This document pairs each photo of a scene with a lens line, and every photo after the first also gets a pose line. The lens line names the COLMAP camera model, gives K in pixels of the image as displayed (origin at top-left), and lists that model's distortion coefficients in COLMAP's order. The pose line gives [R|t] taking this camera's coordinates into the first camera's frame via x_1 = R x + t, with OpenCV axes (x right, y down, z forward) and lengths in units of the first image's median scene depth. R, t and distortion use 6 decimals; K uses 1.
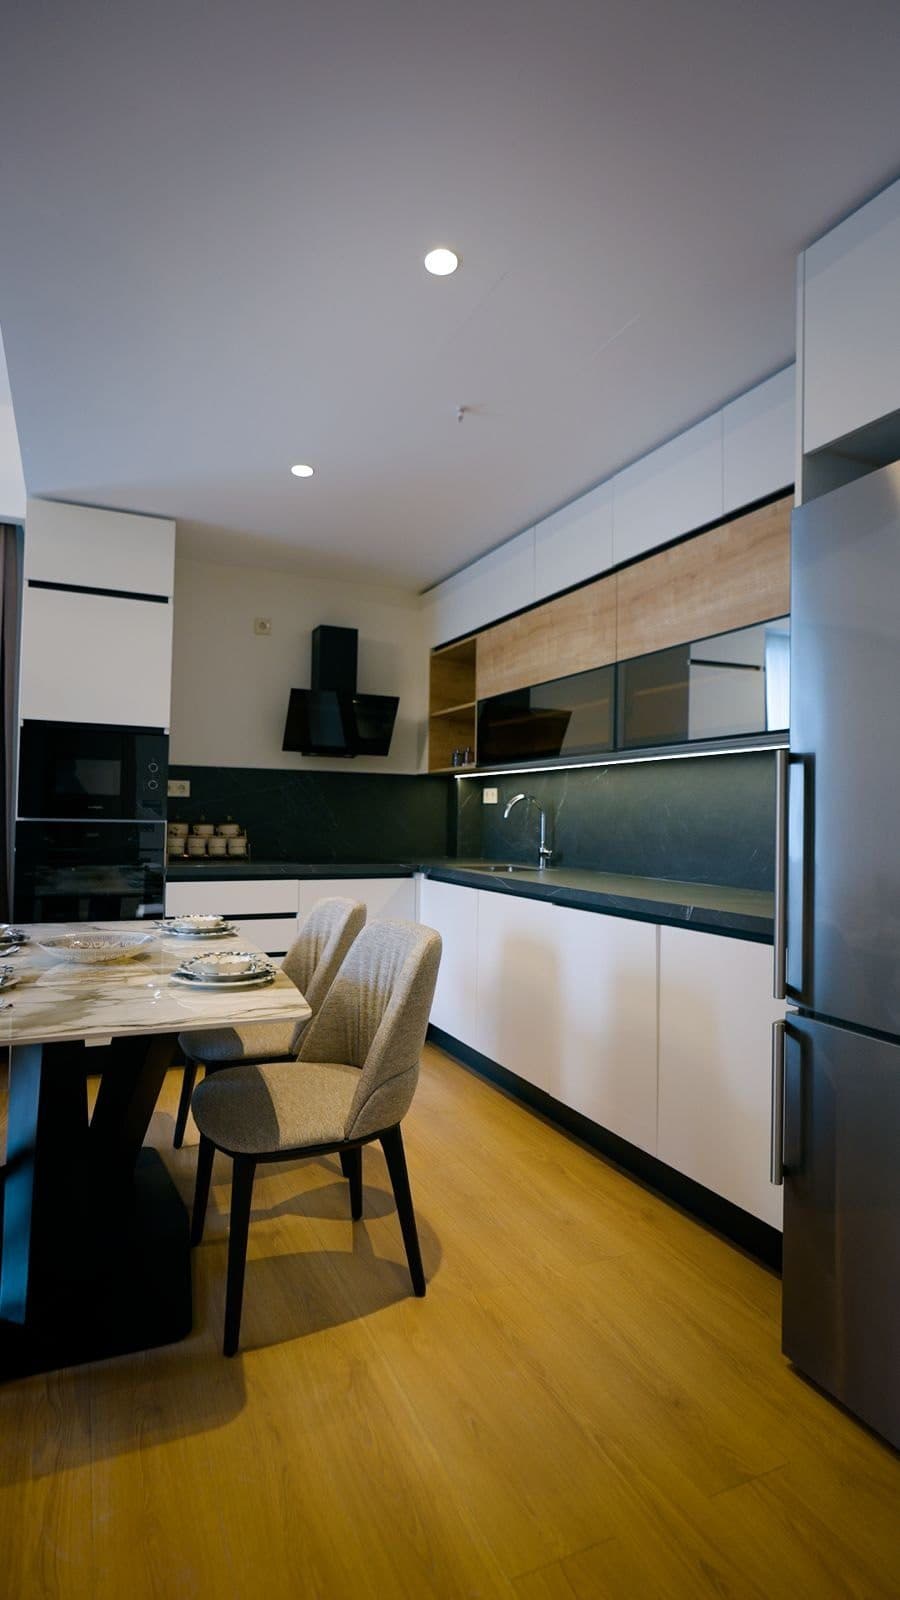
lens RADIAL K [[812.7, 0, 447.4], [0, 812.7, 796.5], [0, 0, 1]] dist [0.000327, 0.000046]
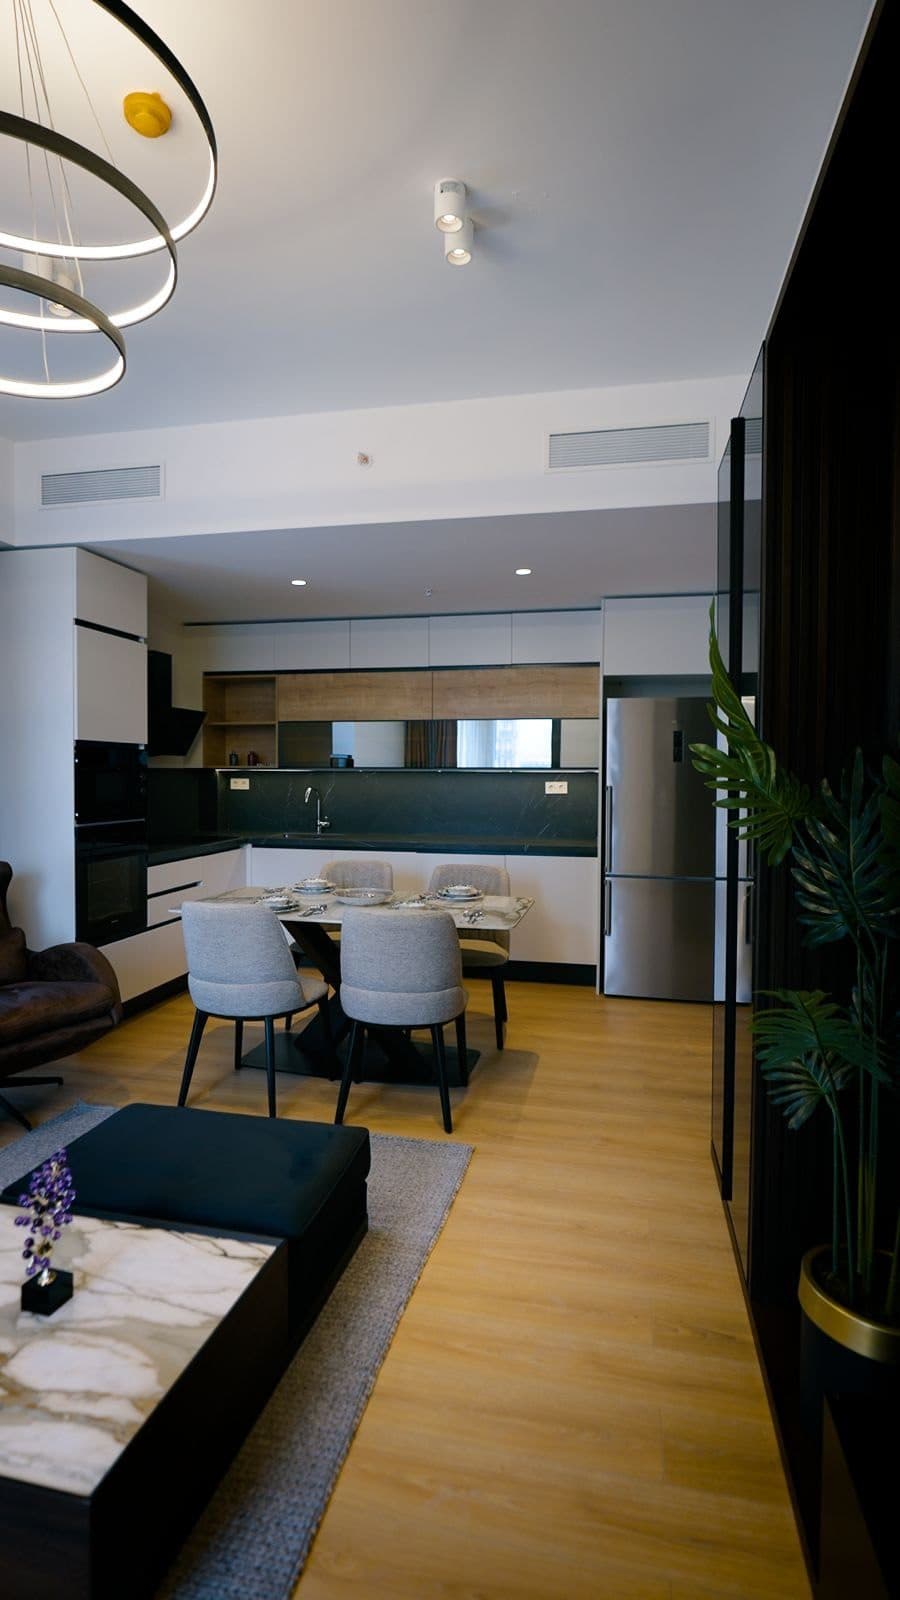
lens RADIAL K [[812.7, 0, 450.1], [0, 812.7, 797.3], [0, 0, 1]] dist [0.000327, 0.000046]
pose [[0.589714, -0.040388, 0.806601, -1.061829], [-0.016337, 0.997948, 0.061913, -0.087386], [-0.807447, -0.049688, 0.587844, -0.108569]]
